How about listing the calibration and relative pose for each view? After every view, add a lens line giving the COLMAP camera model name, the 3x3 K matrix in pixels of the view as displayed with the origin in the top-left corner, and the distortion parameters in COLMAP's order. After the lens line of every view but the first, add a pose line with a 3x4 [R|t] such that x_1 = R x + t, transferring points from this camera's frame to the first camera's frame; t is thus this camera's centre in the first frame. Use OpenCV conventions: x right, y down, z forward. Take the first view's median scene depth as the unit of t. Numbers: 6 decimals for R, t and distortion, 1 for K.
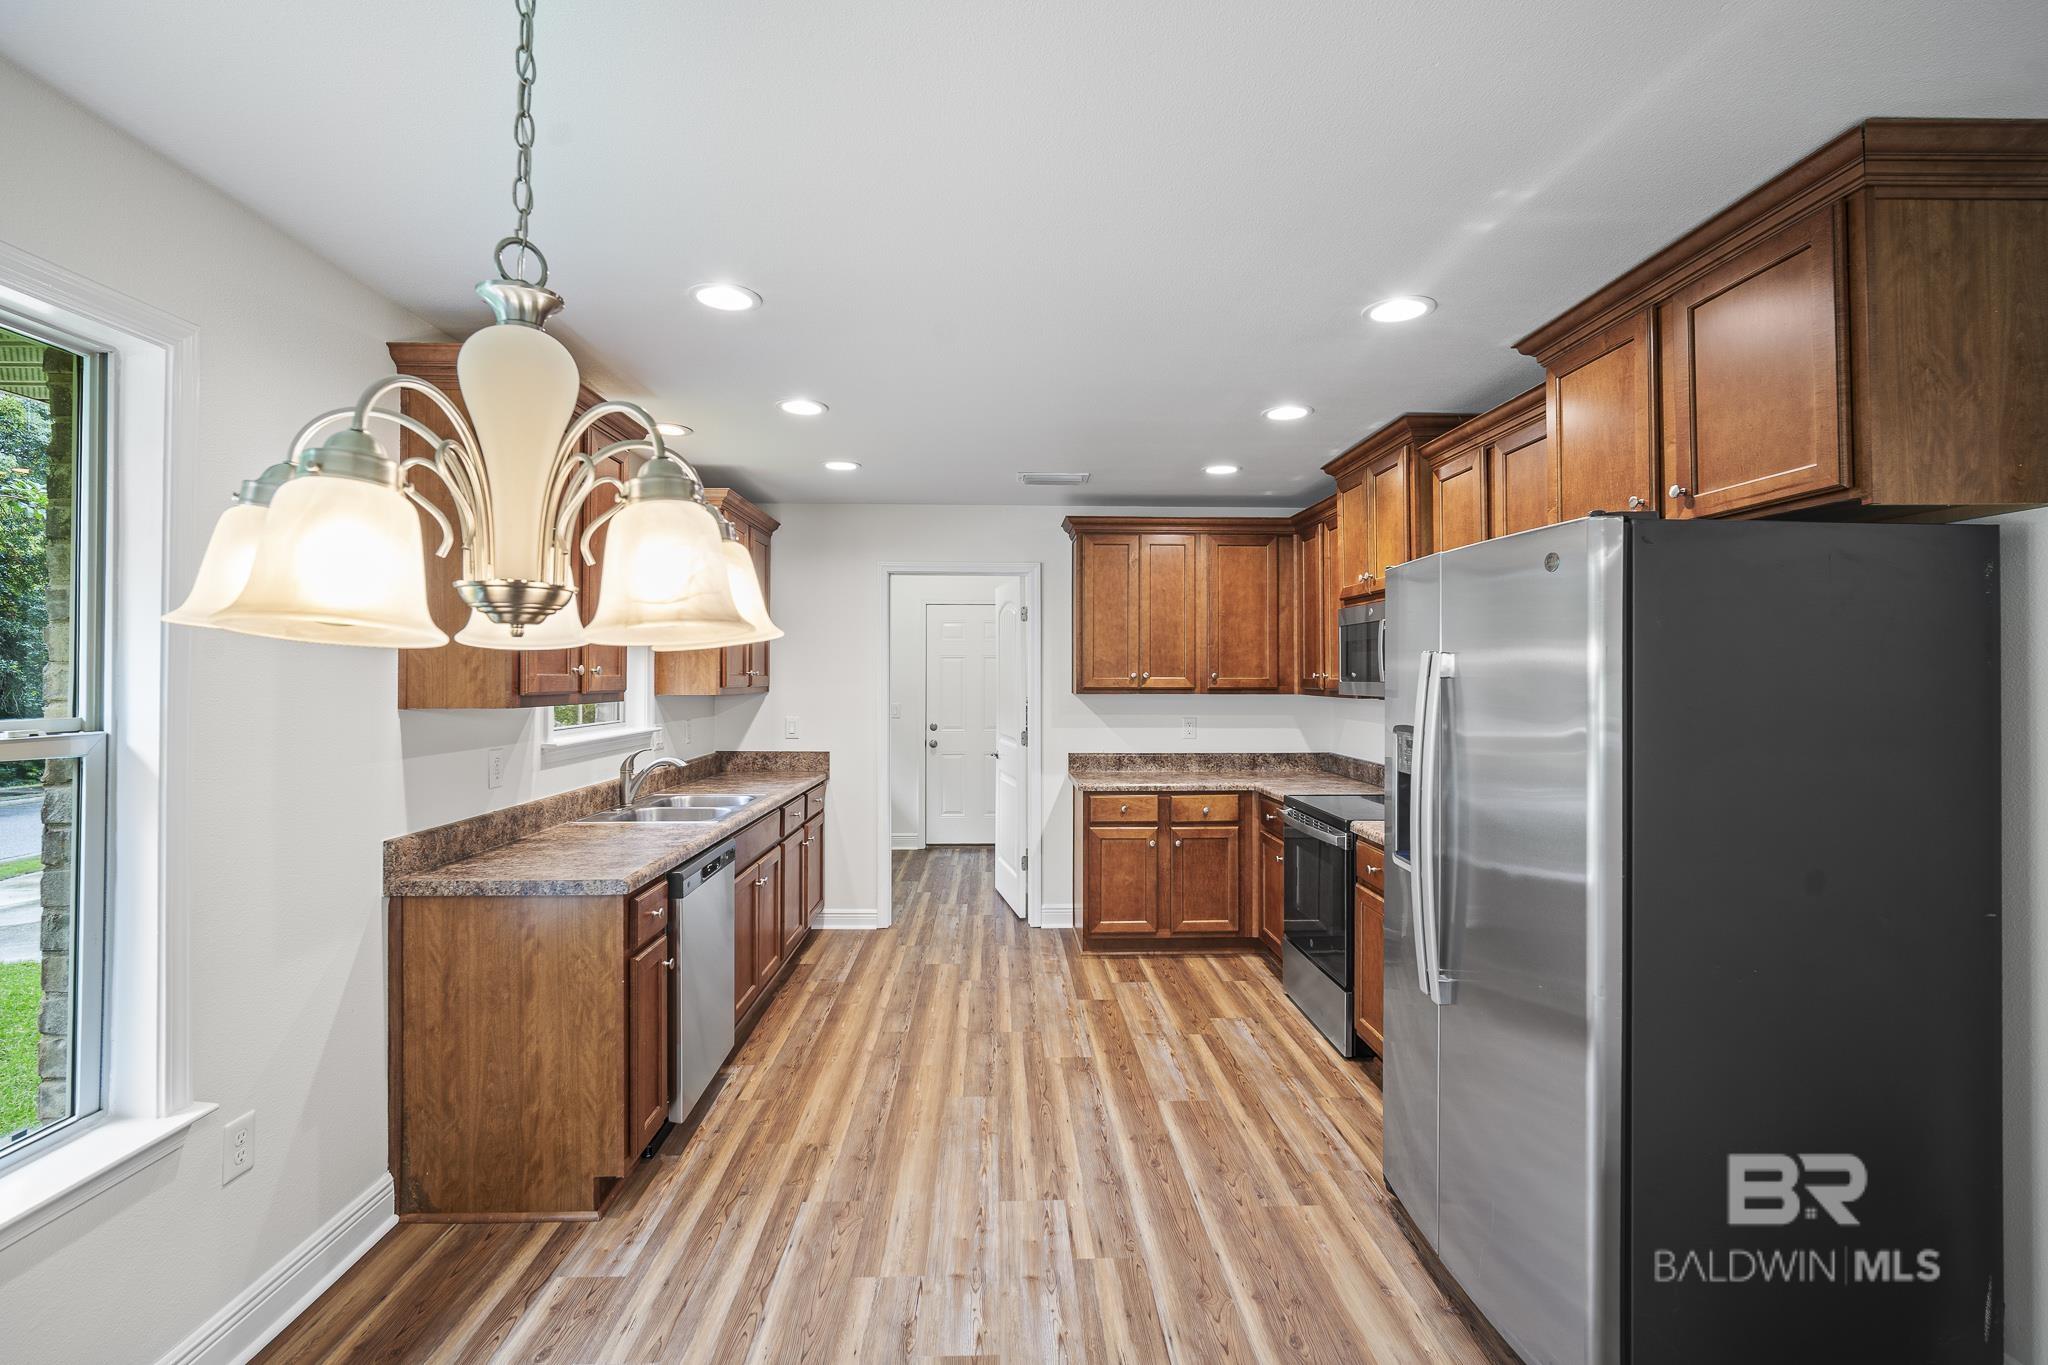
lens RADIAL K [[918.8, 0, 1033.1], [0, 918.8, 676.2], [0, 0, 1]] dist [-0.013630, 0.004856]
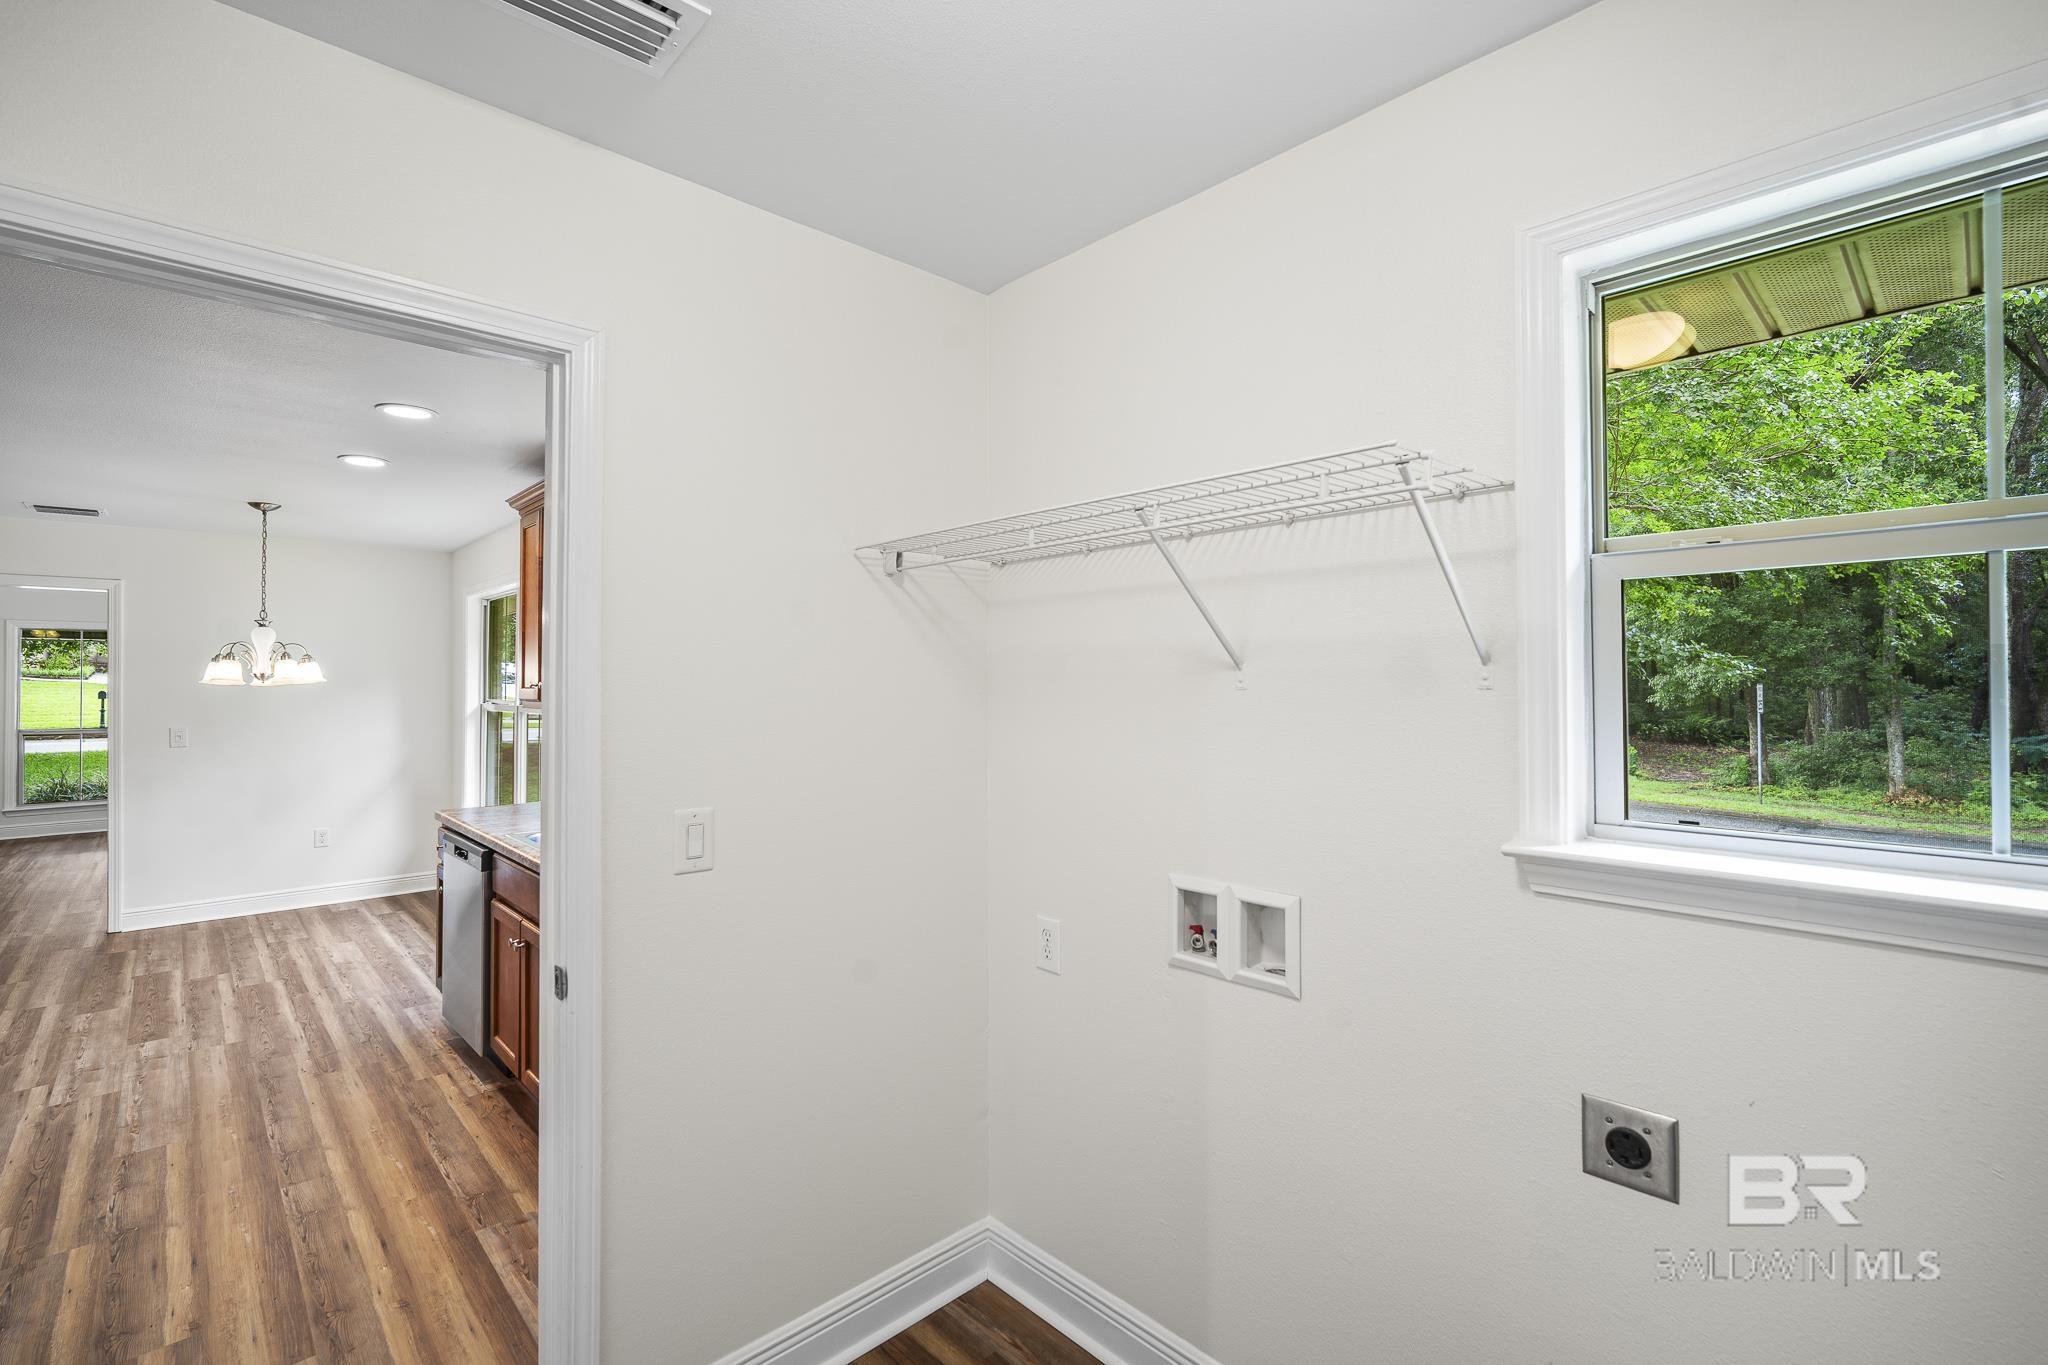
lens RADIAL K [[918.8, 0, 1032.8], [0, 918.8, 667.6], [0, 0, 1]] dist [-0.013630, 0.004856]
pose [[-0.755034, -0.010508, -0.655602, -0.204680], [0.003546, 0.999792, -0.020108, -0.001705], [0.655676, -0.017507, -0.754839, 3.596644]]
